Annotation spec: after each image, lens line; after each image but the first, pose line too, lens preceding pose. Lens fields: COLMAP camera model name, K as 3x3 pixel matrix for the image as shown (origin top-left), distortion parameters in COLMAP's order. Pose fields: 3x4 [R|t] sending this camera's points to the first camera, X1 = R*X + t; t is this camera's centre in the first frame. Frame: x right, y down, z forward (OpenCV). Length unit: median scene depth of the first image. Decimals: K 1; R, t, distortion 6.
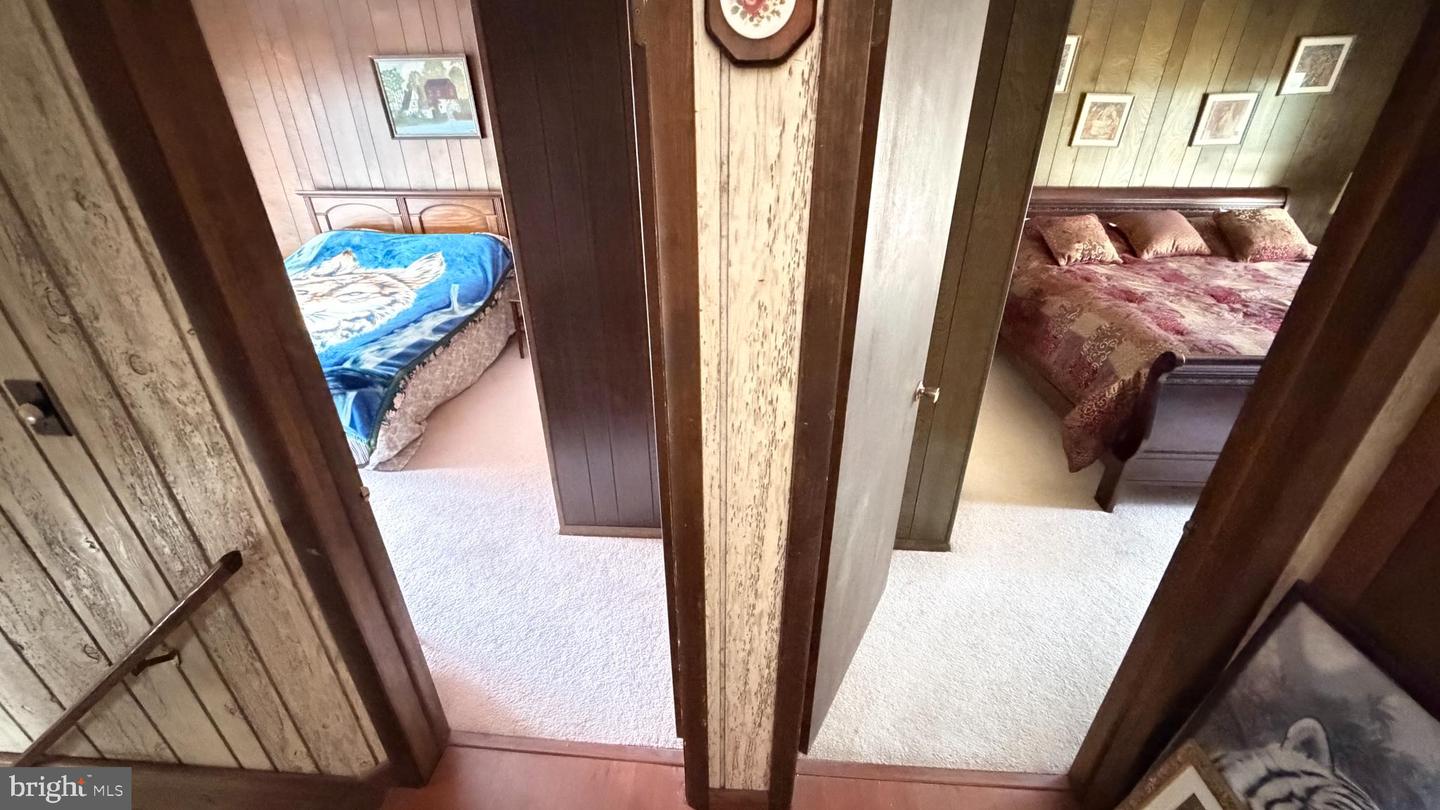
lens RADIAL K [[570.2, 0, 715.9], [0, 570.2, 403.1], [0, 0, 1]] dist [-0.000116, 0.000281]
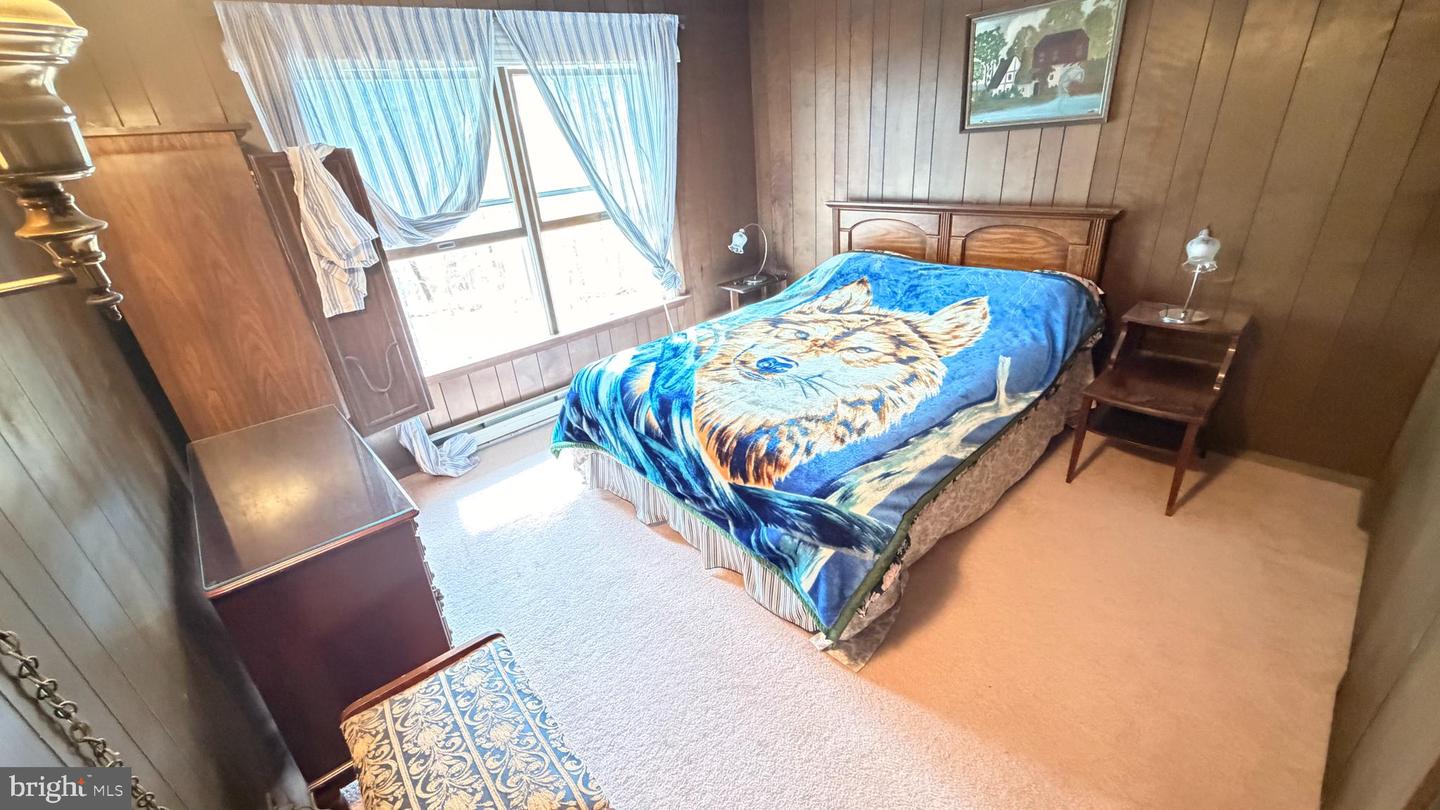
lens RADIAL K [[570.2, 0, 715.9], [0, 570.2, 403.1], [0, 0, 1]] dist [-0.000116, 0.000281]
pose [[0.717187, 0.247032, -0.651628, -0.253247], [-0.250298, 0.963980, 0.089965, -0.130761], [0.650380, 0.098580, 0.753185, 0.313453]]
